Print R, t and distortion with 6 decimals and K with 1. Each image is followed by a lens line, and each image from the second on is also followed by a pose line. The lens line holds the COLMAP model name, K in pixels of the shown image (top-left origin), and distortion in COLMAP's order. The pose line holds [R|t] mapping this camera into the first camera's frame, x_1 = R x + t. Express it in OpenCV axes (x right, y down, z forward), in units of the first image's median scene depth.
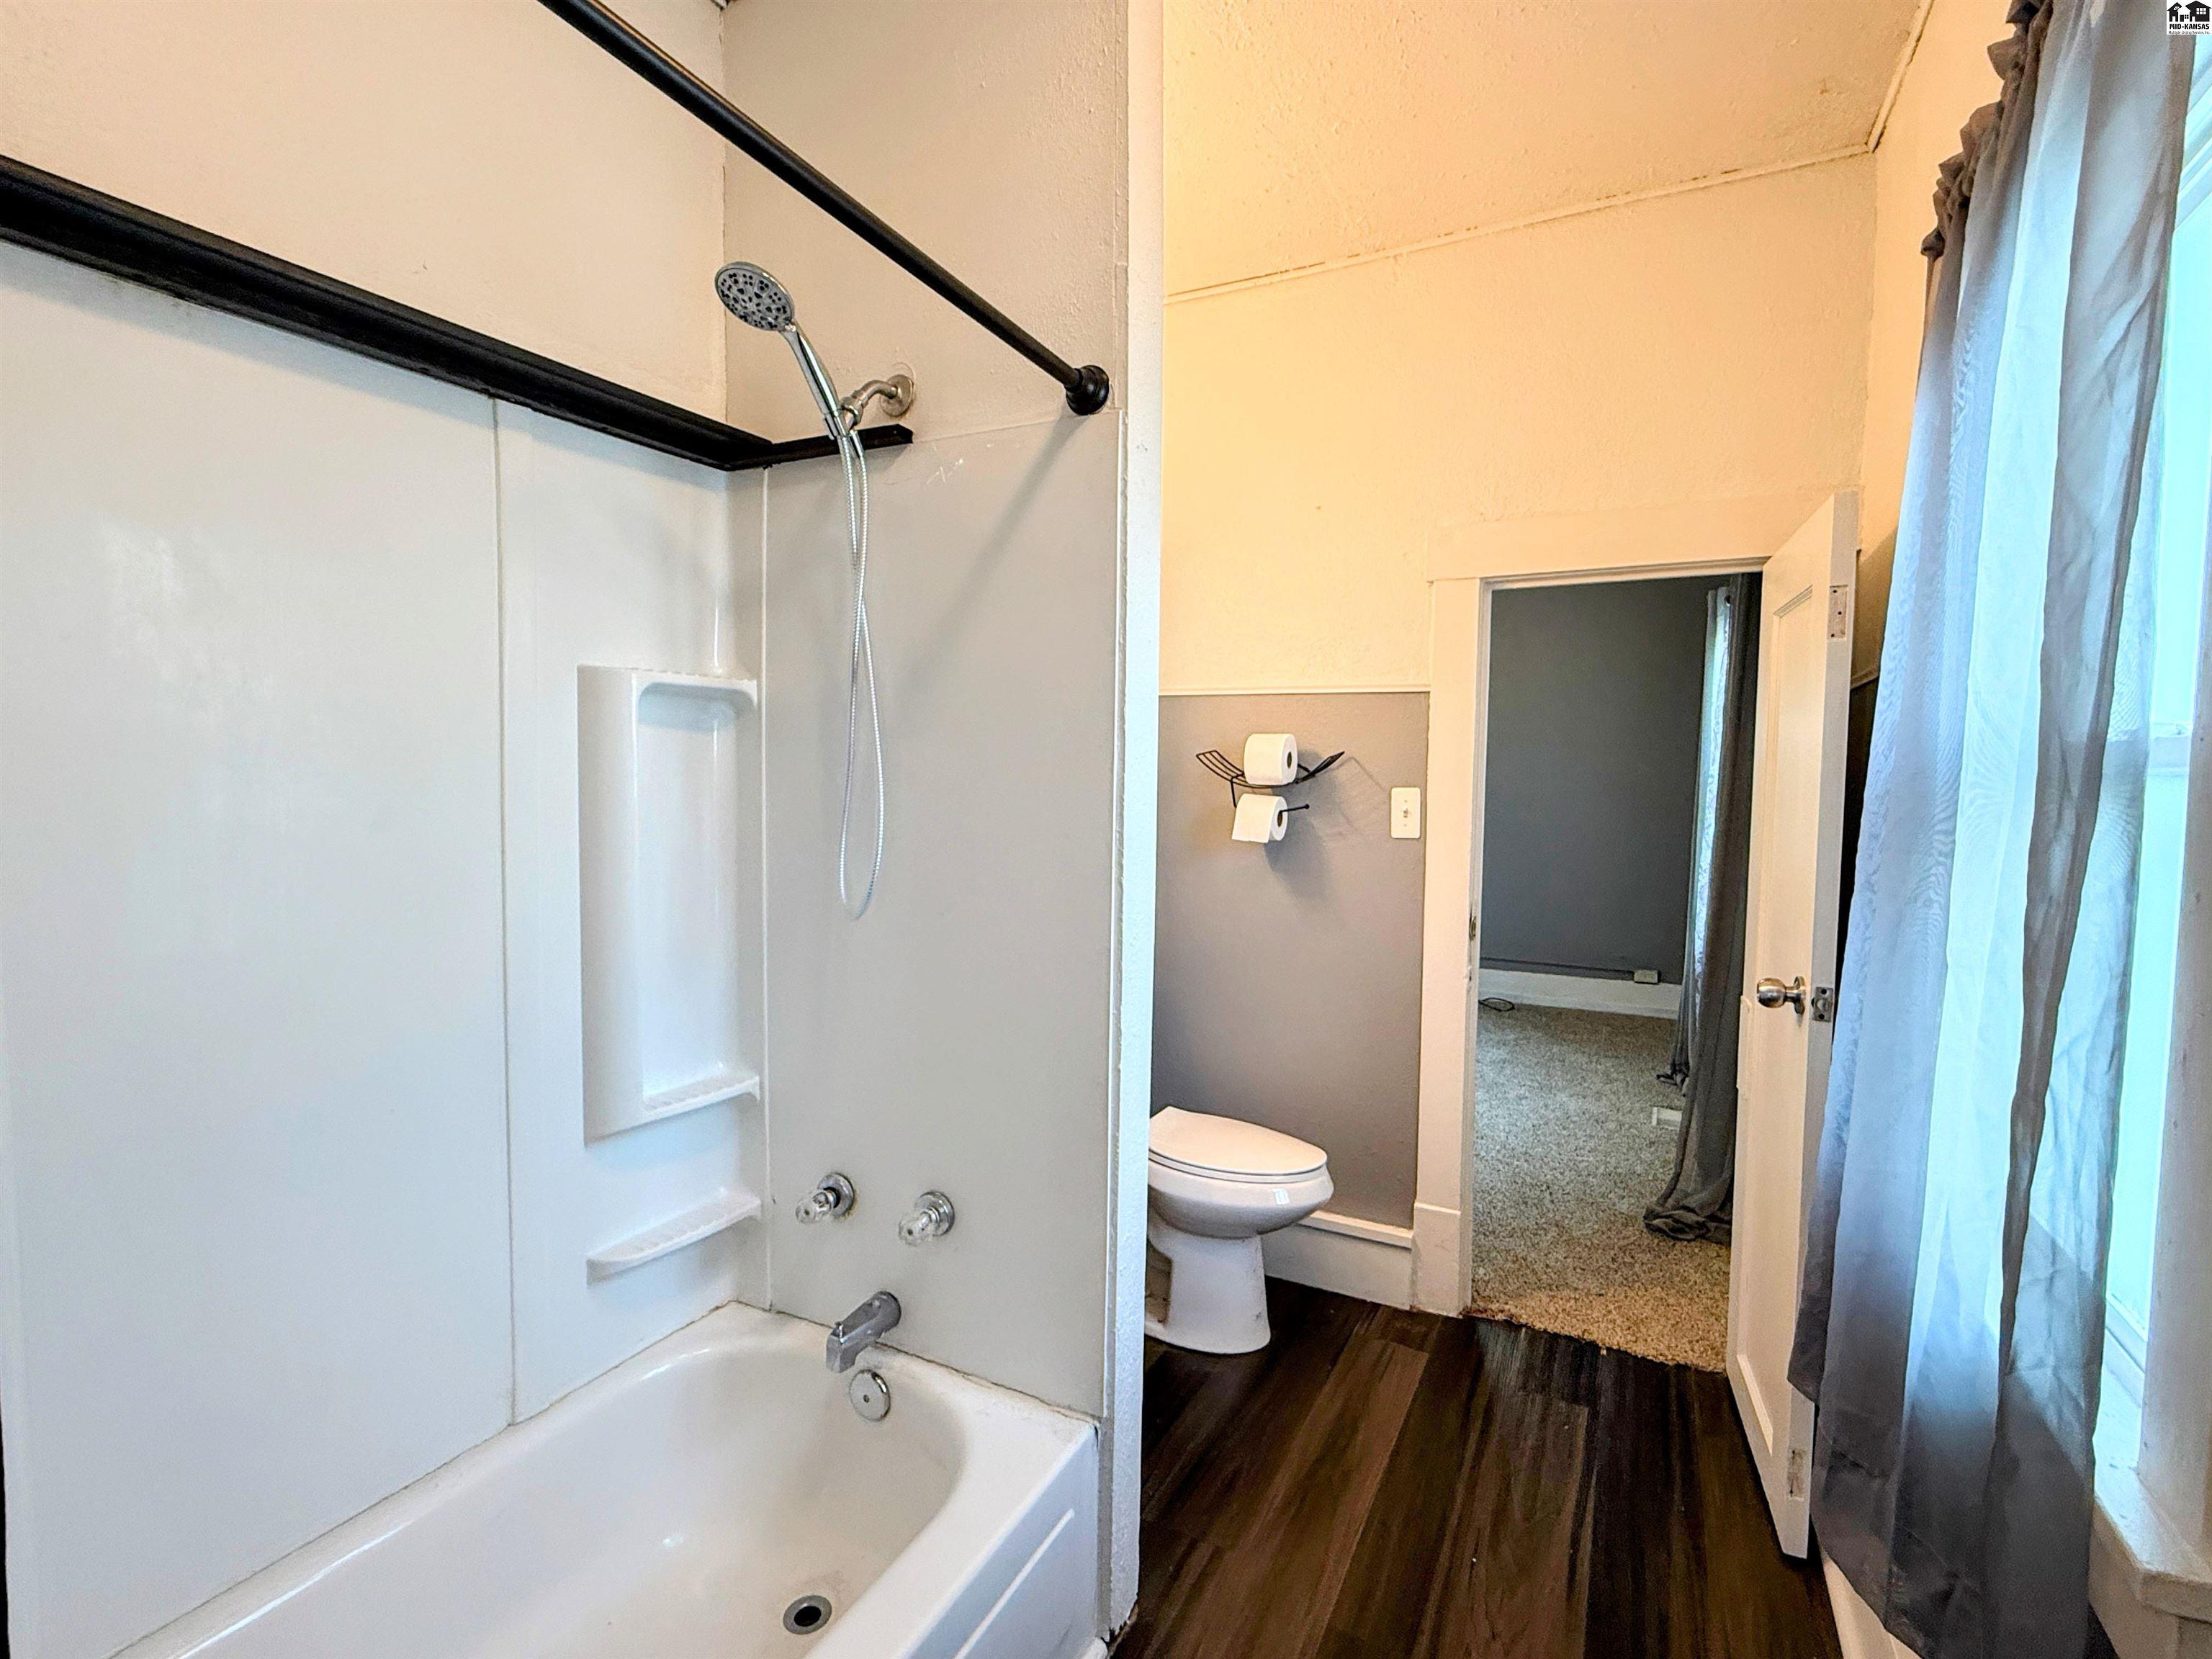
lens RADIAL K [[1035.7, 0, 1108.4], [0, 1035.7, 834.6], [0, 0, 1]] dist [0.001662, 0.001425]
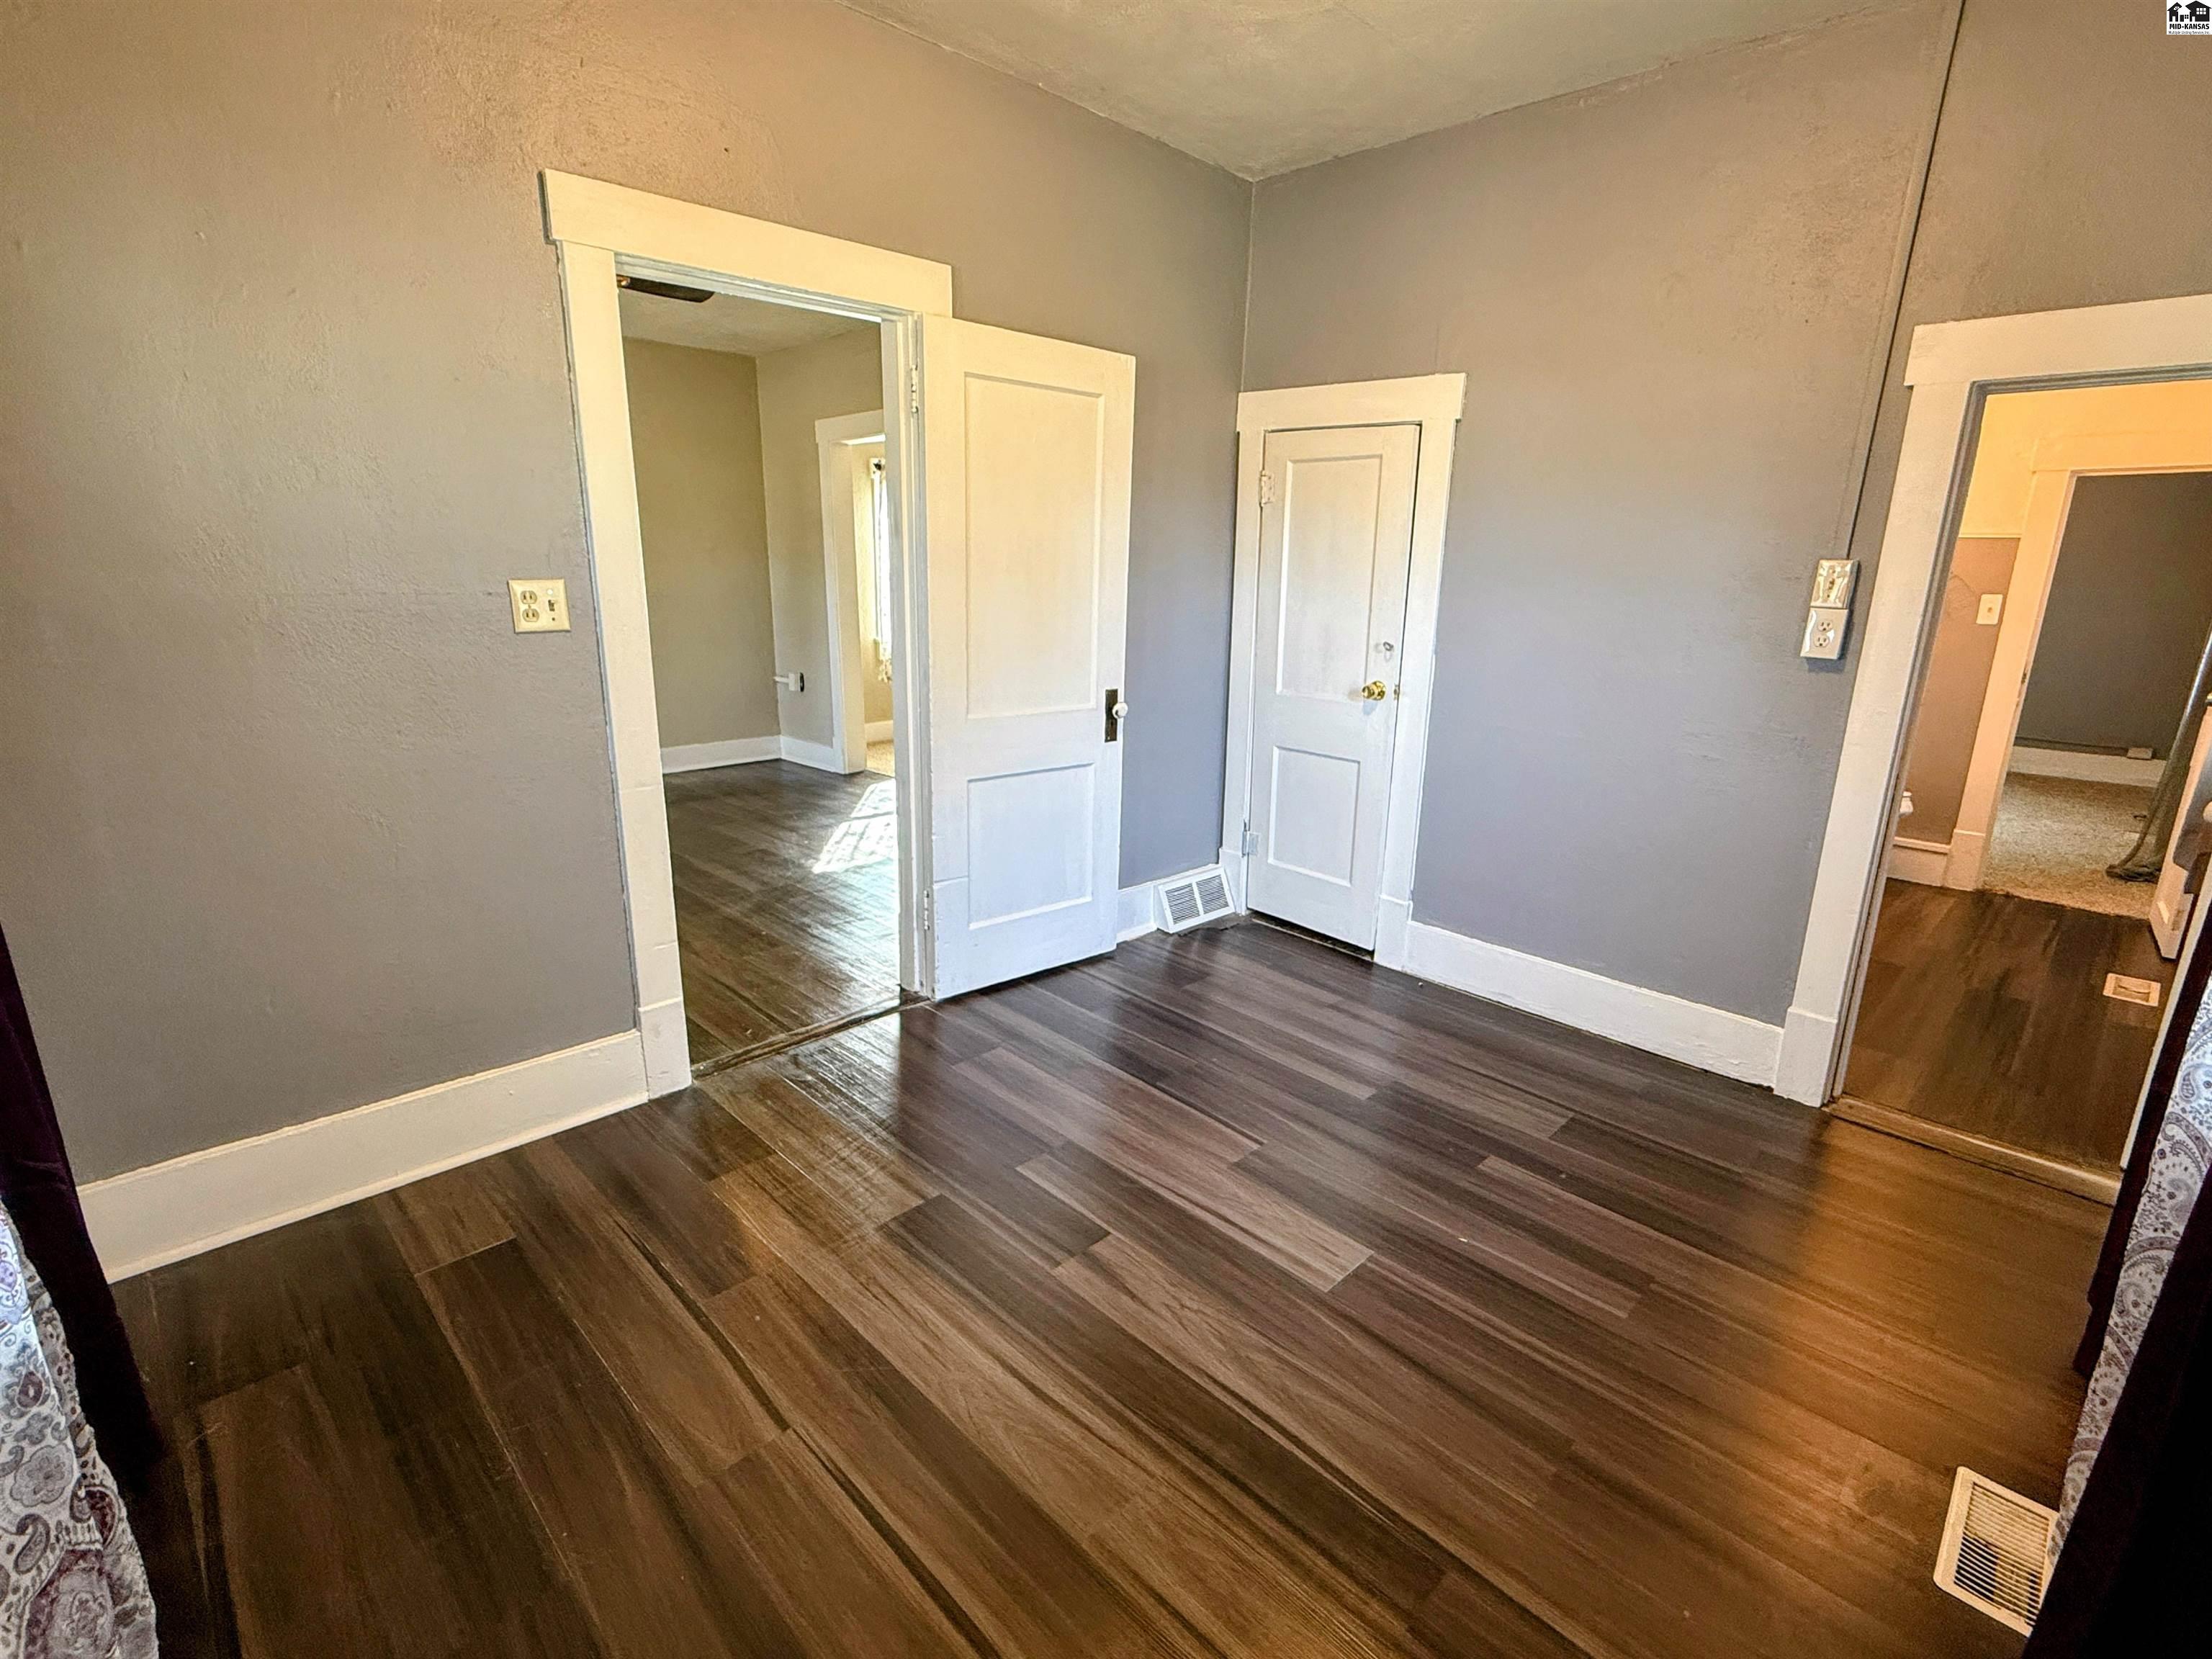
lens RADIAL K [[1035.7, 0, 1113.9], [0, 1035.7, 829.8], [0, 0, 1]] dist [0.001662, 0.001425]
pose [[0.951831, 0.084955, -0.294620, -0.581584], [-0.030148, 0.982125, 0.185800, 0.063731], [0.305138, -0.167968, 0.937378, -1.175238]]
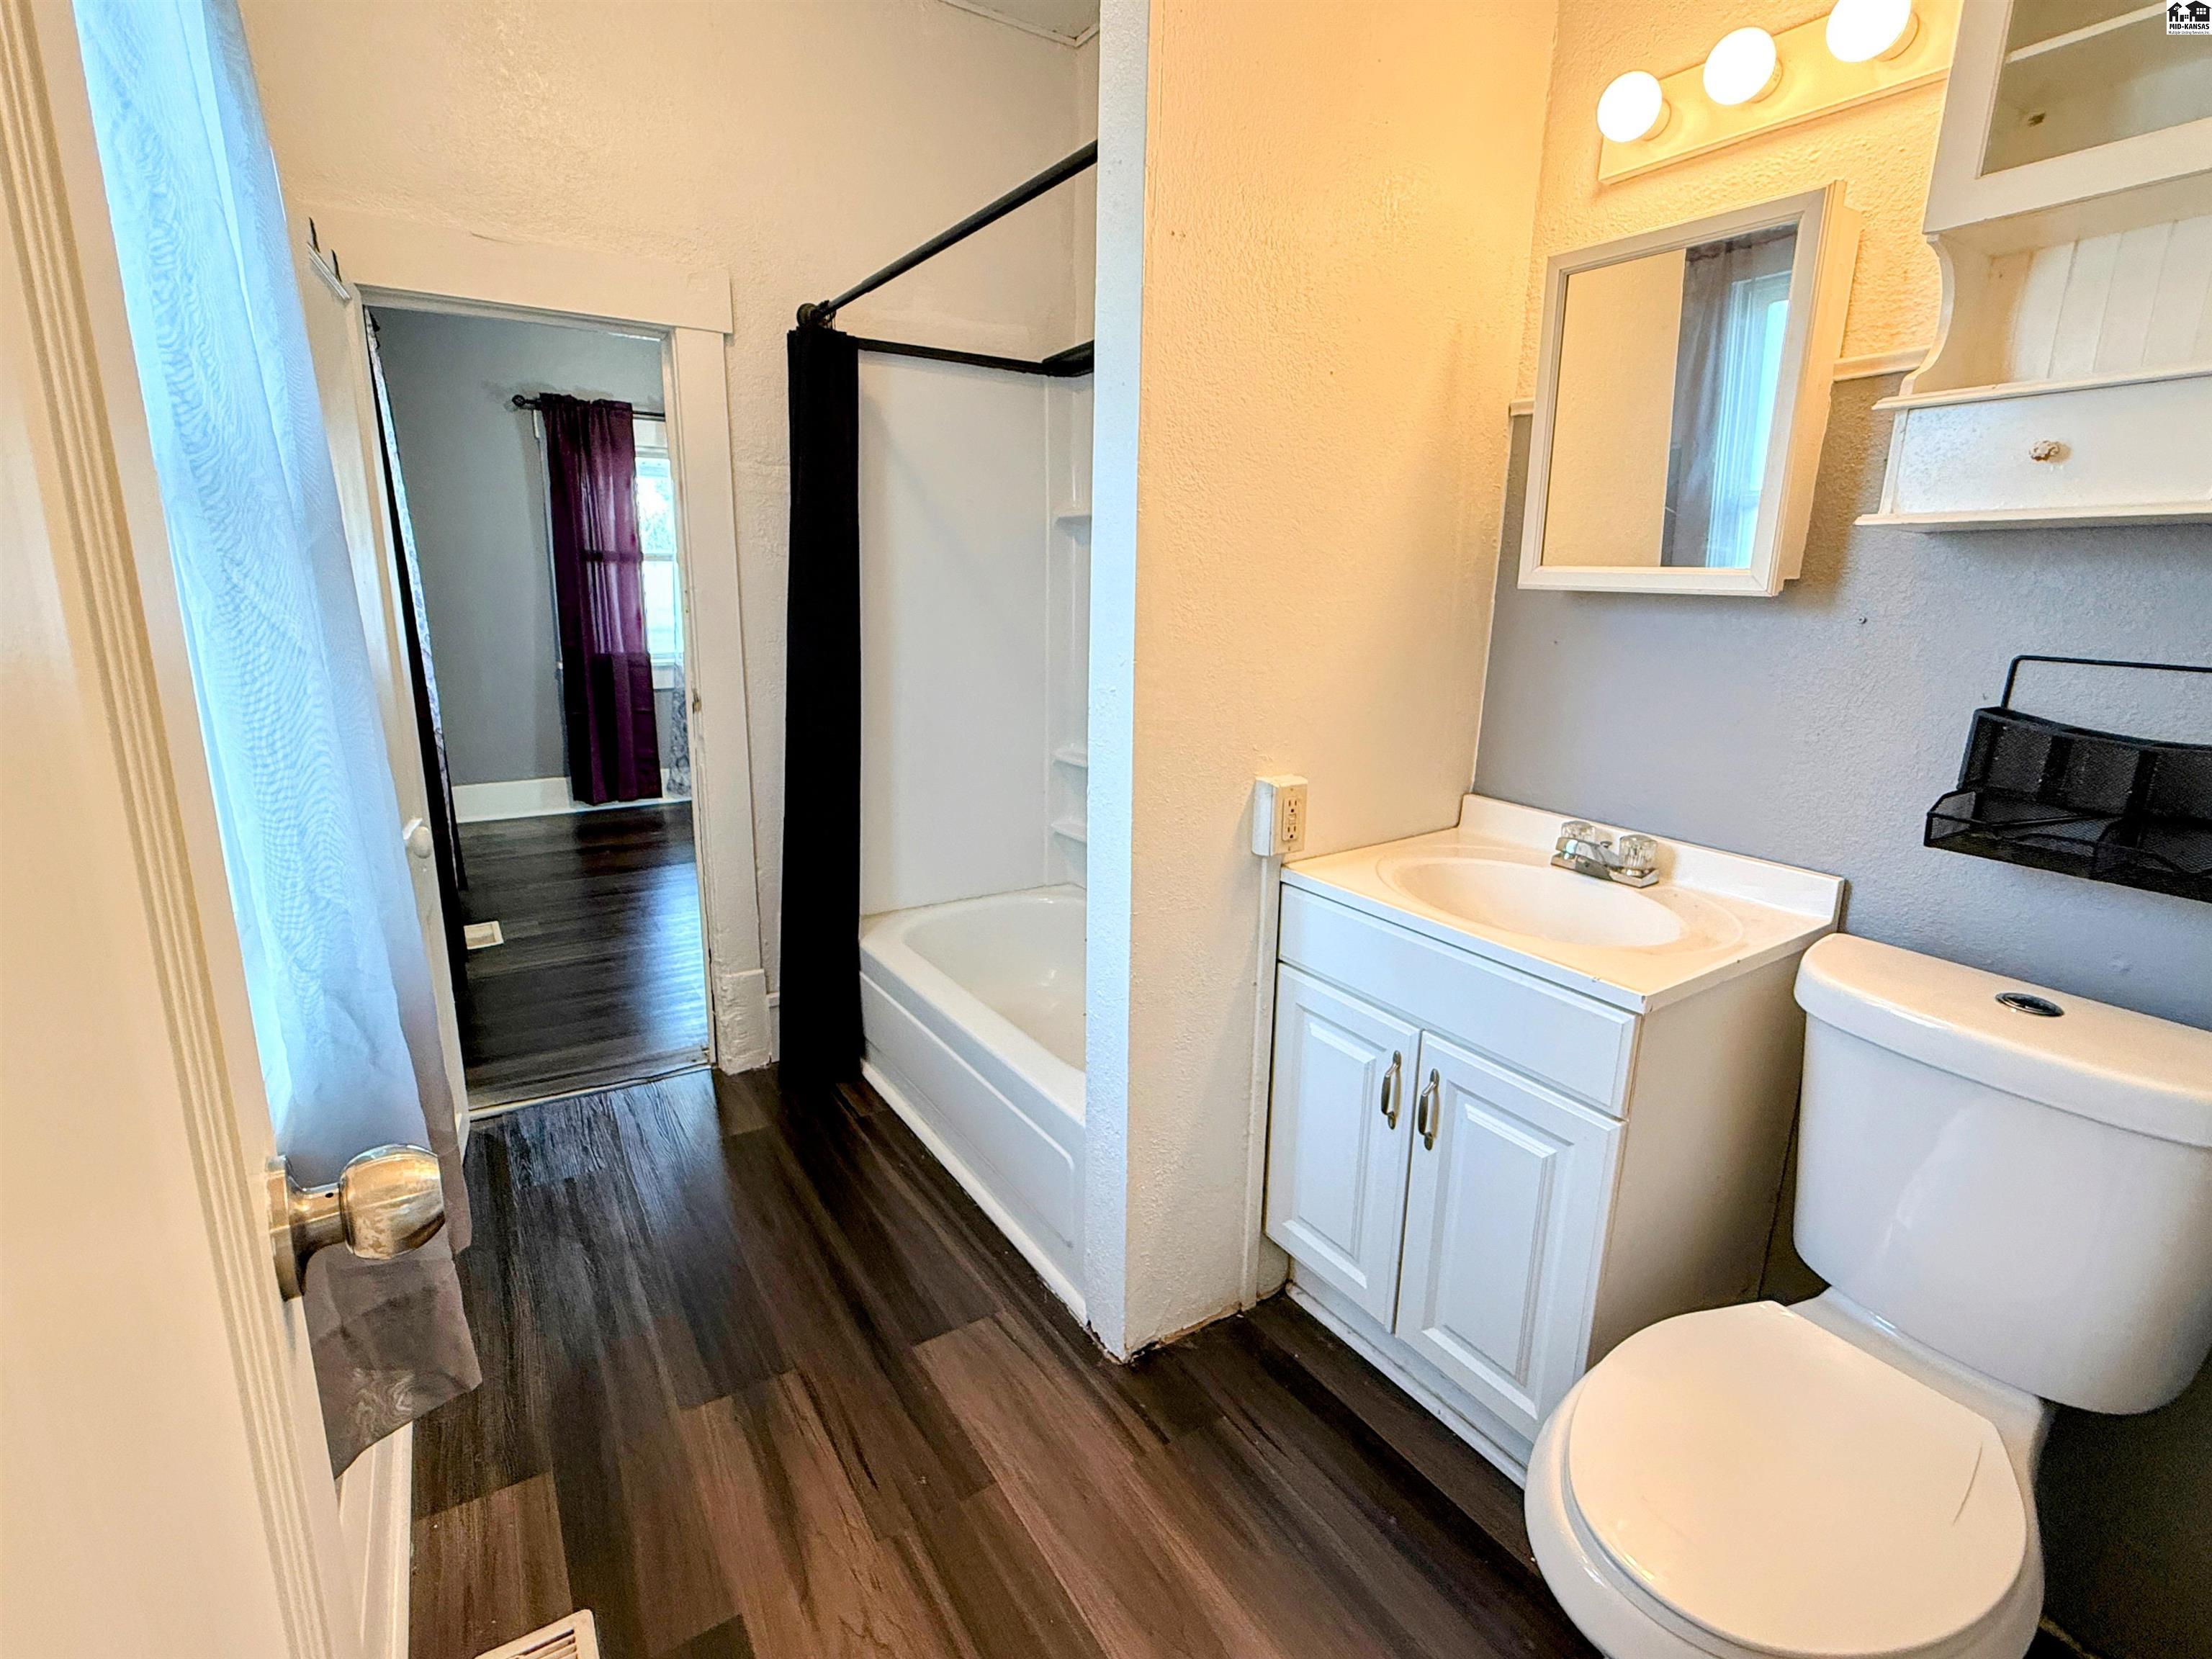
lens RADIAL K [[1035.7, 0, 1116.0], [0, 1035.7, 839.9], [0, 0, 1]] dist [0.001662, 0.001425]
pose [[-0.496469, 0.185307, -0.848045, 0.535486], [-0.076365, 0.963837, 0.255316, -0.021362], [0.864689, 0.191517, -0.464364, 0.904239]]
